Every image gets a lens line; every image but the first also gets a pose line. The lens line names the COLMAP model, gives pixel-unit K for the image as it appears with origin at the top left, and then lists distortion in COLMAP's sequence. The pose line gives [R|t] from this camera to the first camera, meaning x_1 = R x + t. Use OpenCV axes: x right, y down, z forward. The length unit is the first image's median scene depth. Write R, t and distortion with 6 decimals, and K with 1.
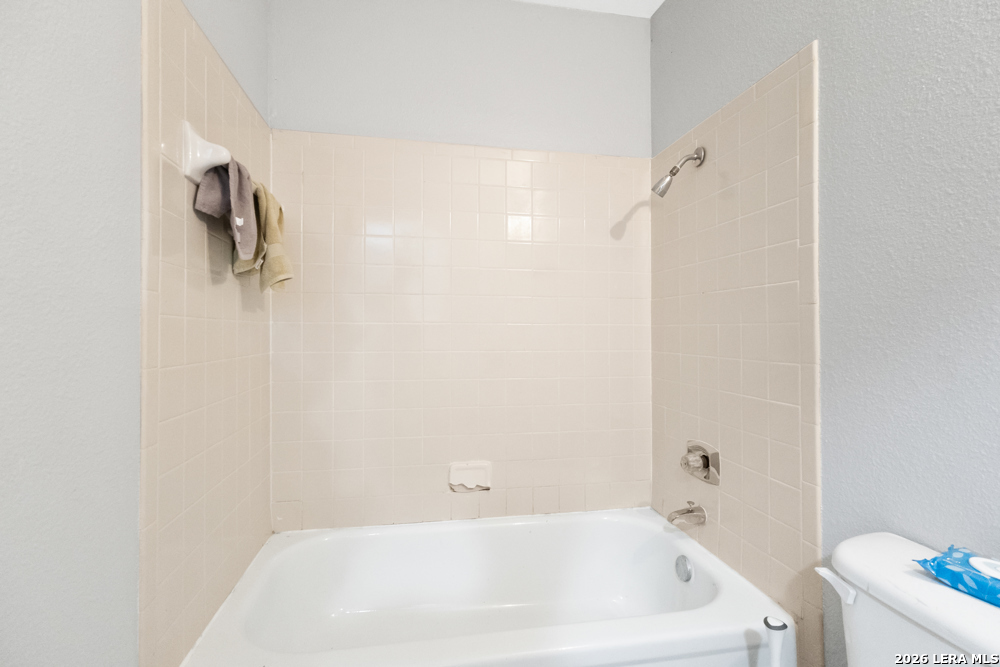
lens RADIAL K [[464.9, 0, 487.9], [0, 464.9, 333.3], [0, 0, 1]] dist [0.002405, -0.000856]
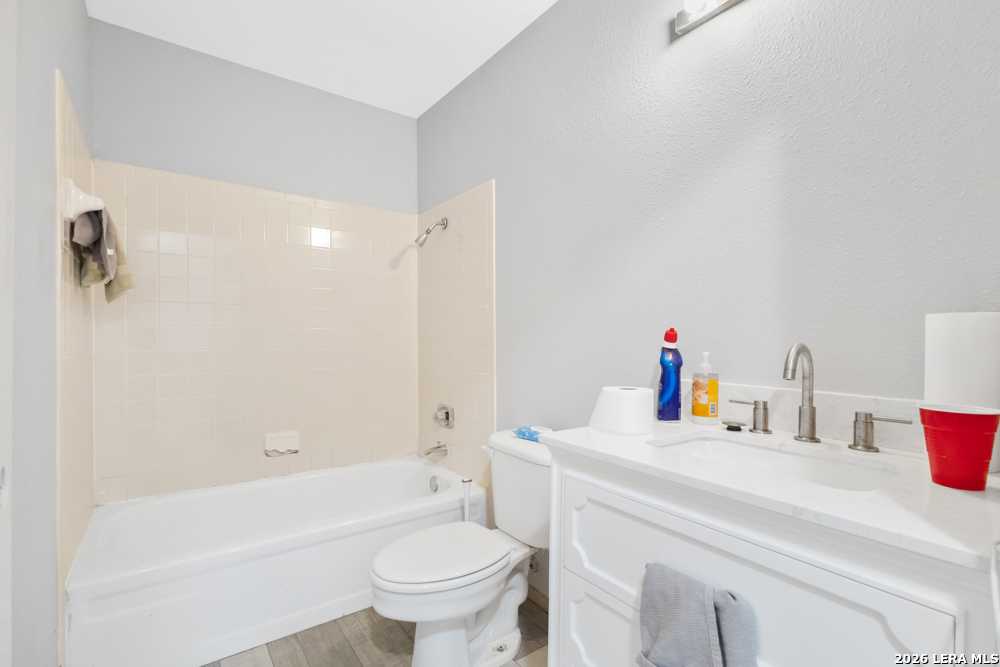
lens RADIAL K [[464.5, 0, 506.4], [0, 464.5, 335.2], [0, 0, 1]] dist [-0.001853, 0.001687]
pose [[0.887820, 0.000257, 0.460191, -0.085805], [0.003800, 0.999962, -0.007888, 0.013834], [-0.460175, 0.008752, 0.887785, -0.506532]]
